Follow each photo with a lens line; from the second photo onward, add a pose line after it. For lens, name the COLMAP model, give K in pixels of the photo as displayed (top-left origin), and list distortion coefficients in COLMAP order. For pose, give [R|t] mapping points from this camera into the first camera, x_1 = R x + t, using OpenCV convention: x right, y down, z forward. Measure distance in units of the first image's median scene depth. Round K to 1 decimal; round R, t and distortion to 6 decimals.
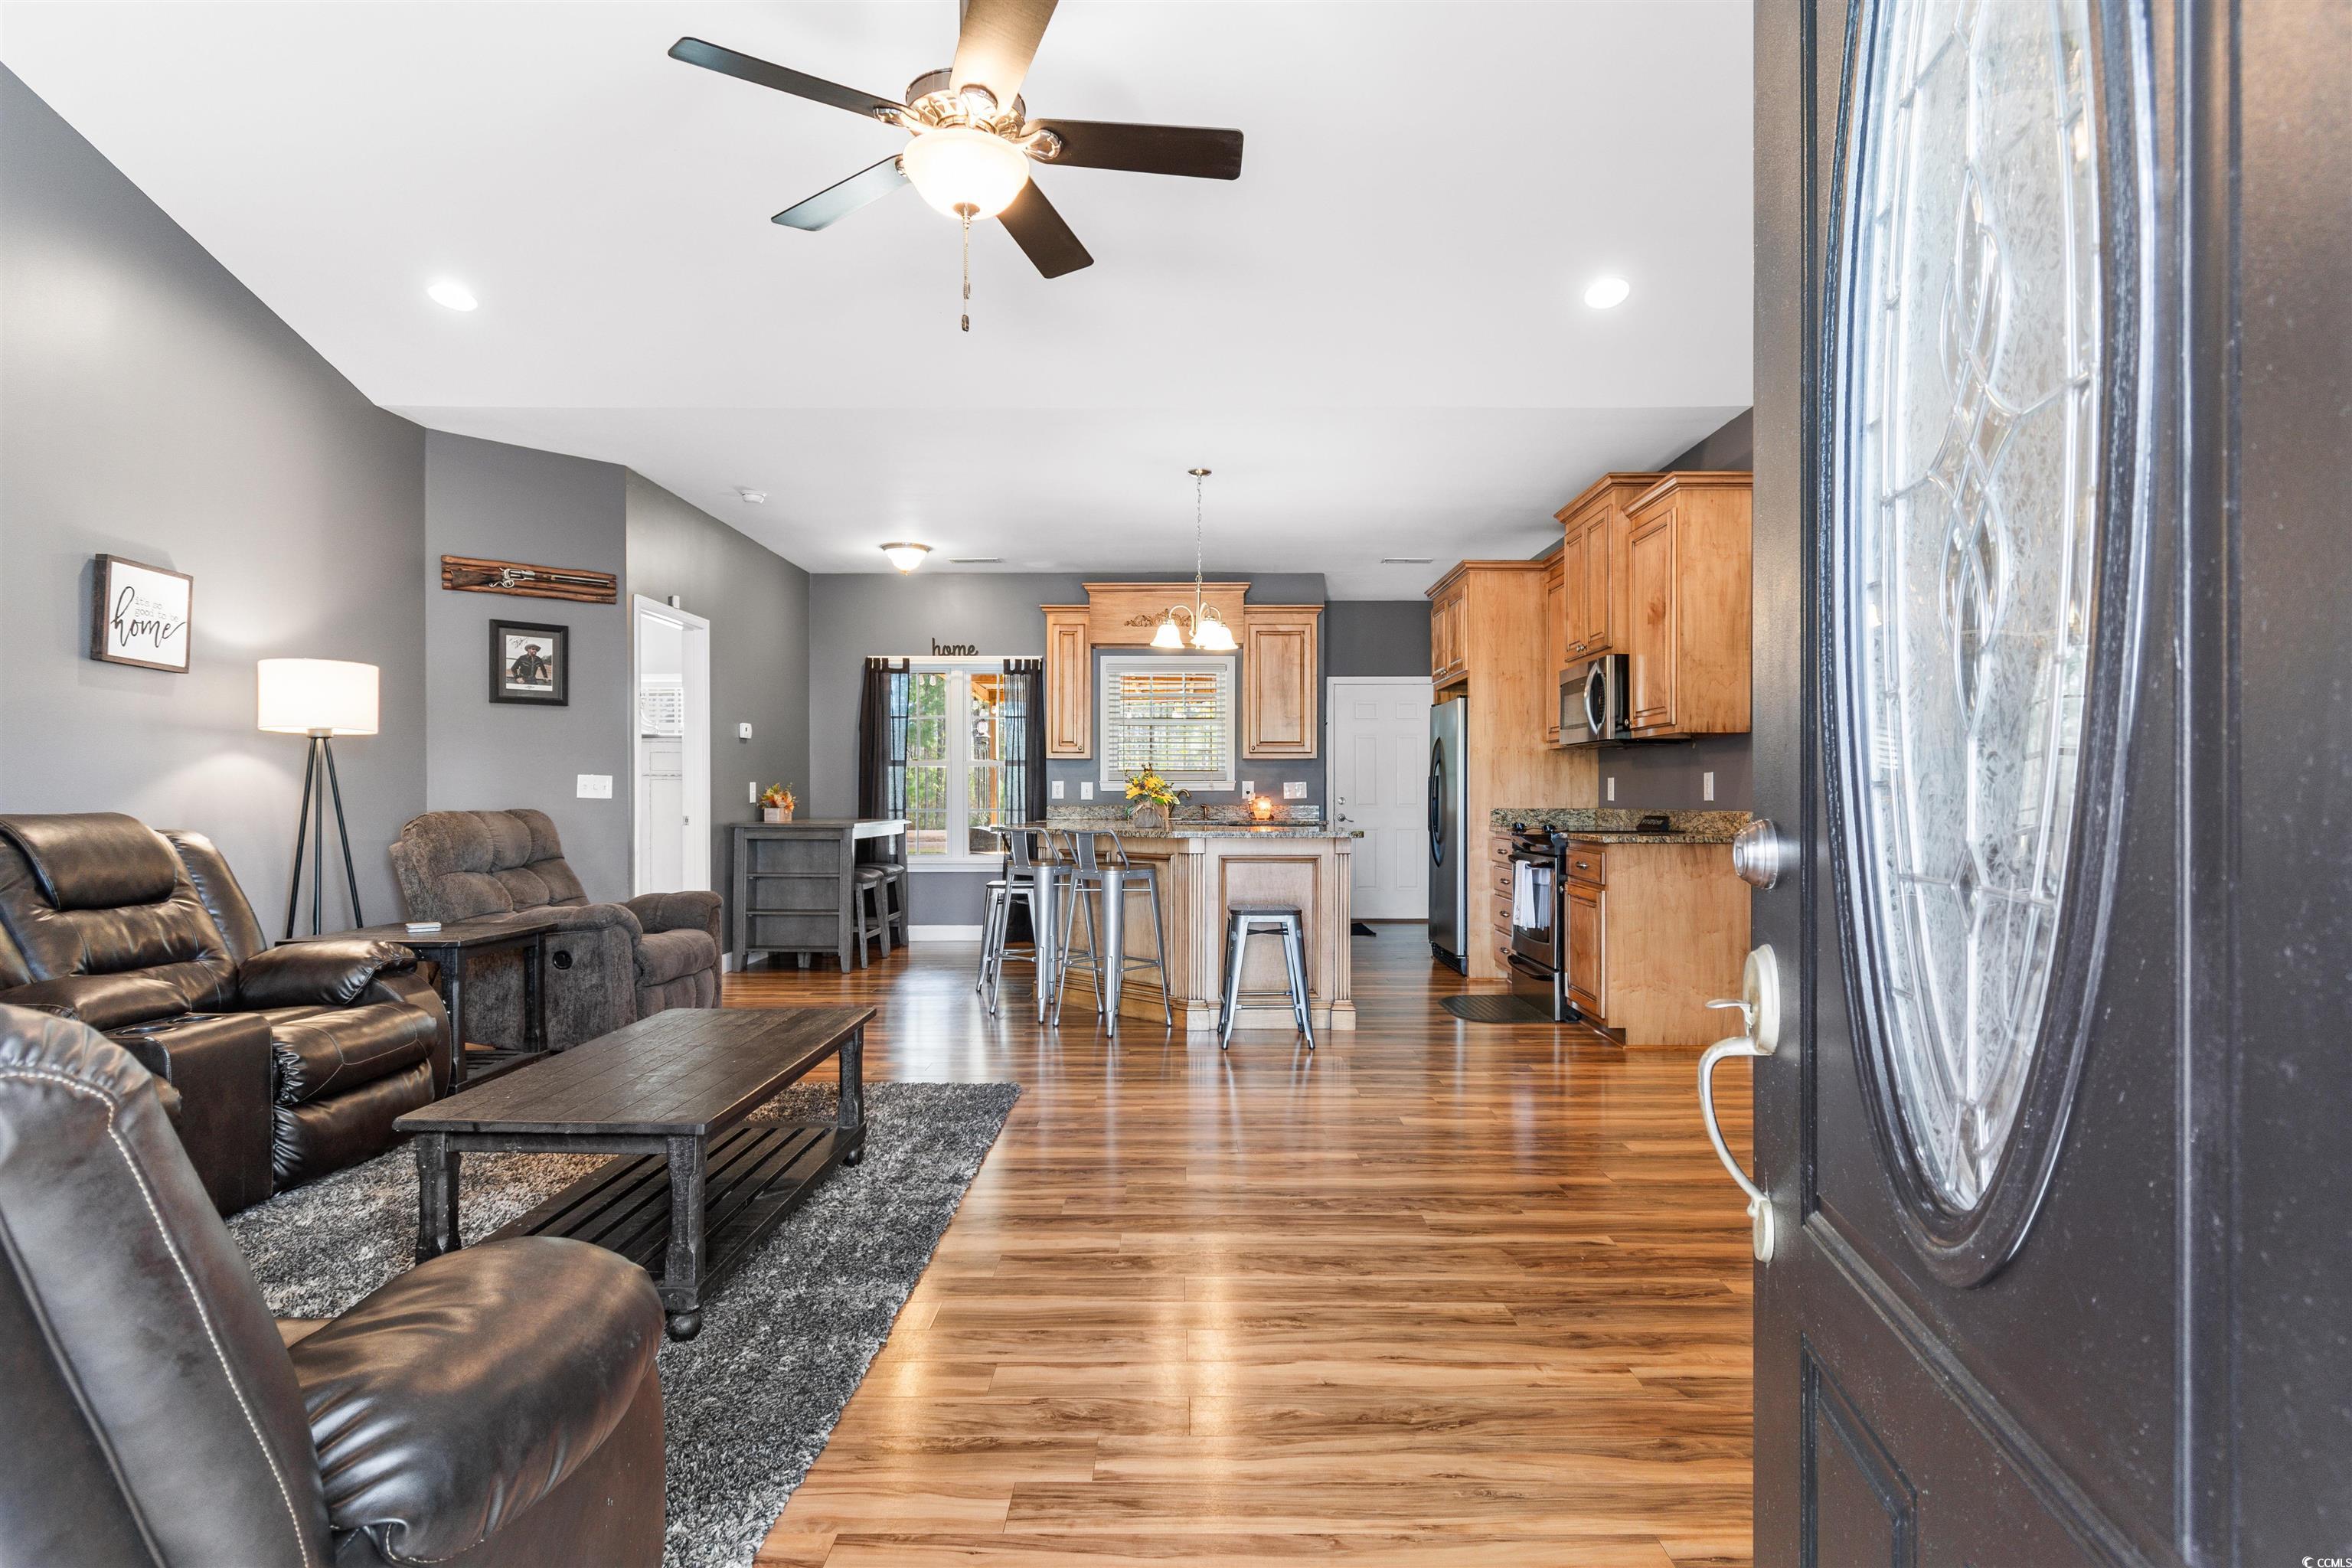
lens RADIAL K [[1210.9, 0, 1183.7], [0, 1210.9, 794.9], [0, 0, 1]] dist [0.007285, -0.000511]
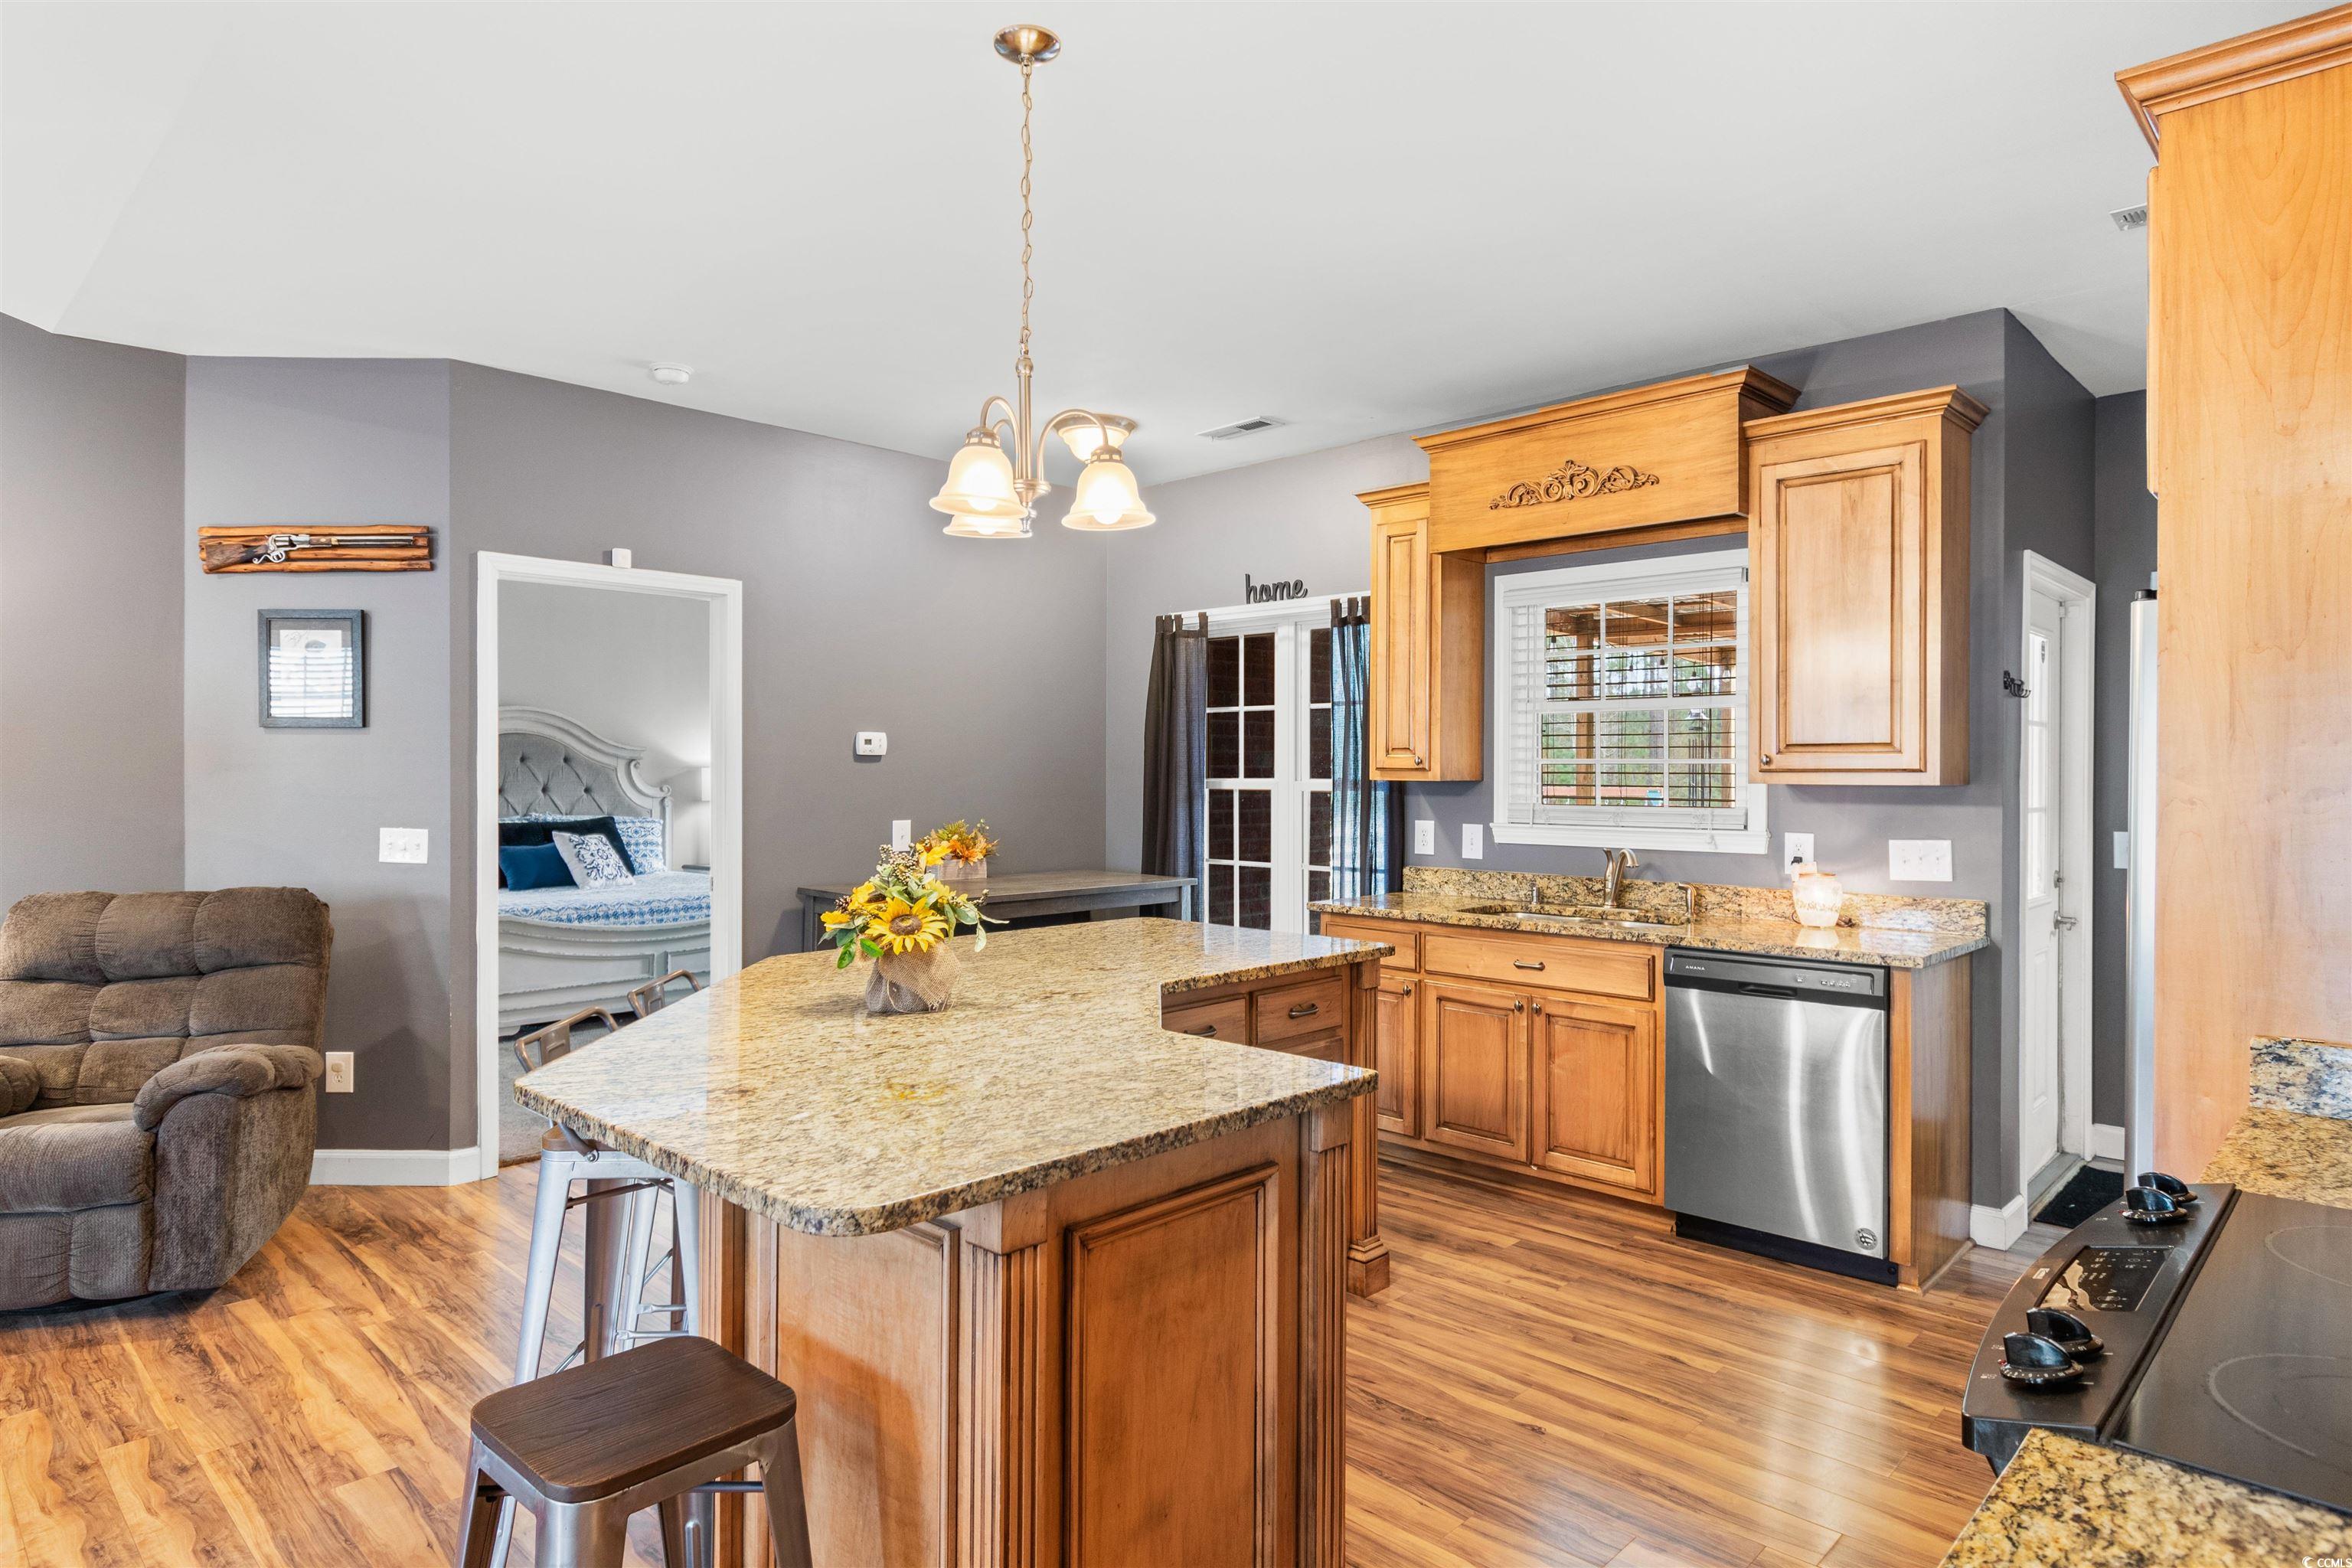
lens RADIAL K [[1326.6, 0, 1172.1], [0, 1326.6, 773.4], [0, 0, 1]] dist [0.005982, 0.001316]
pose [[0.721605, 0.003320, -0.692297, 0.328289], [-0.003010, 0.999994, 0.001658, -0.049307], [0.692298, 0.000887, 0.721611, 0.760292]]
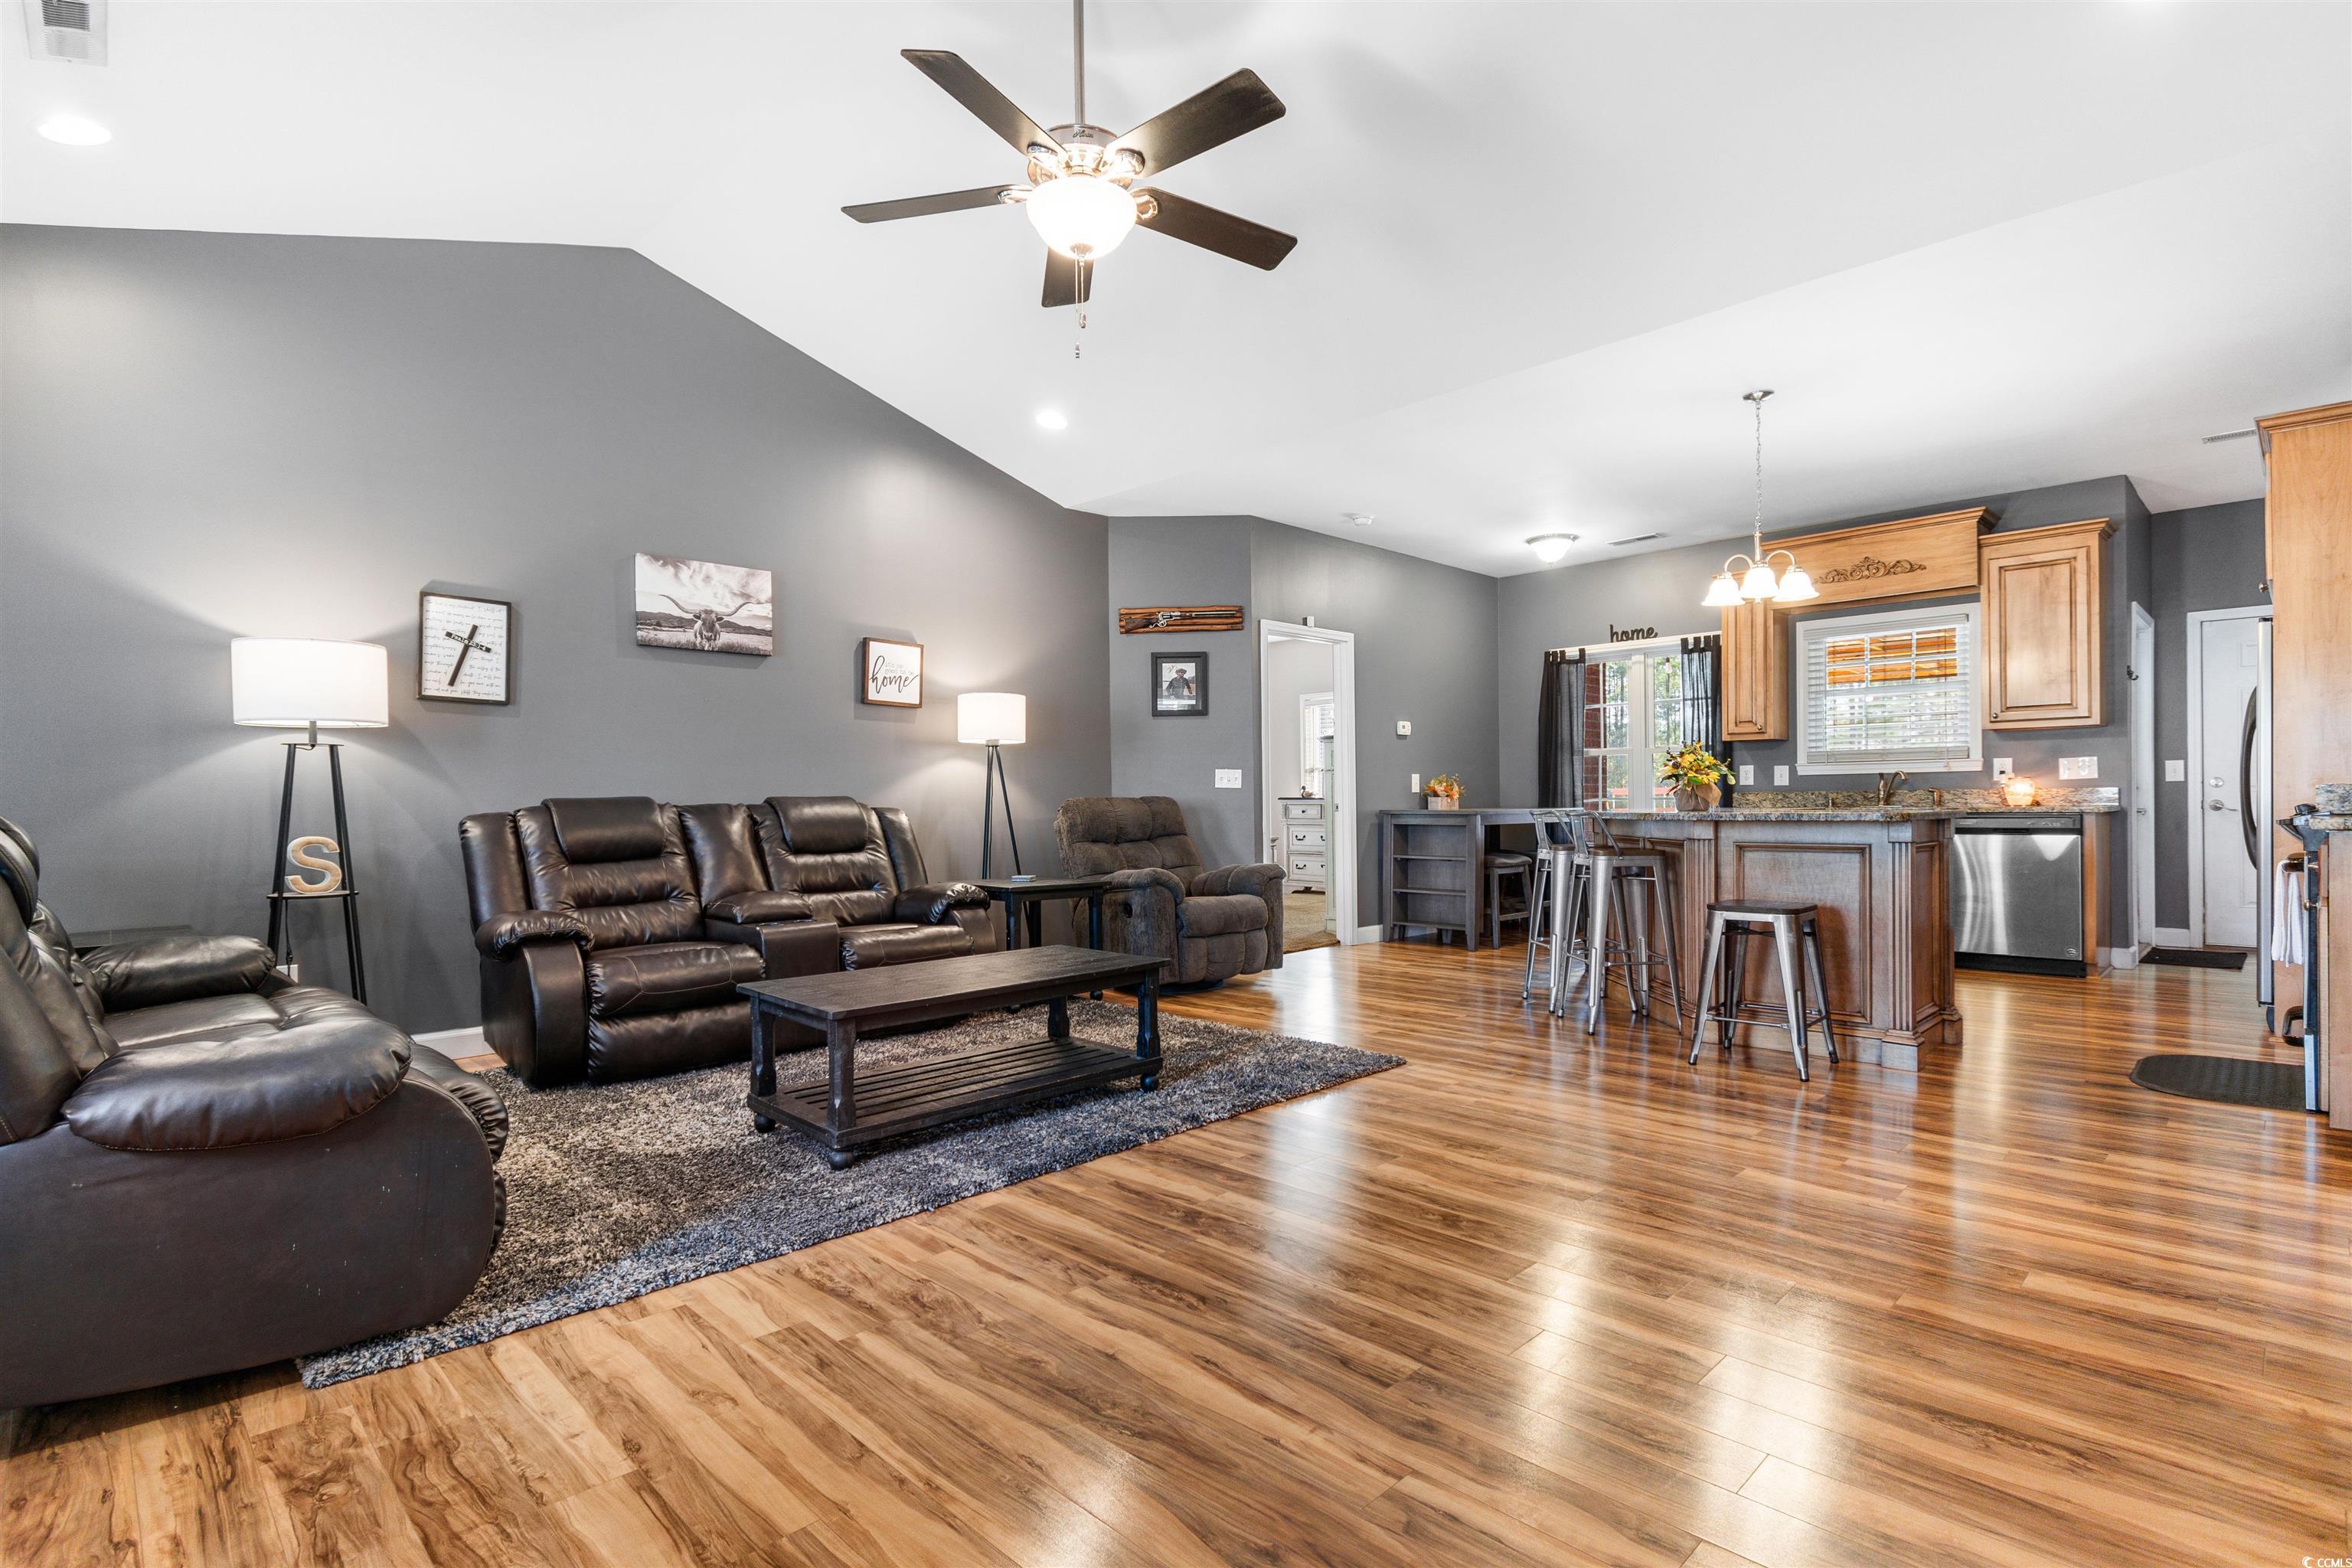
lens RADIAL K [[1128.6, 0, 1182.4], [0, 1128.6, 803.3], [0, 0, 1]] dist [0.012413, -0.001256]
pose [[0.707592, -0.006580, -0.706591, 0.296530], [0.011685, 0.999929, 0.002390, 0.015082], [0.706525, -0.009947, 0.707618, 0.147848]]
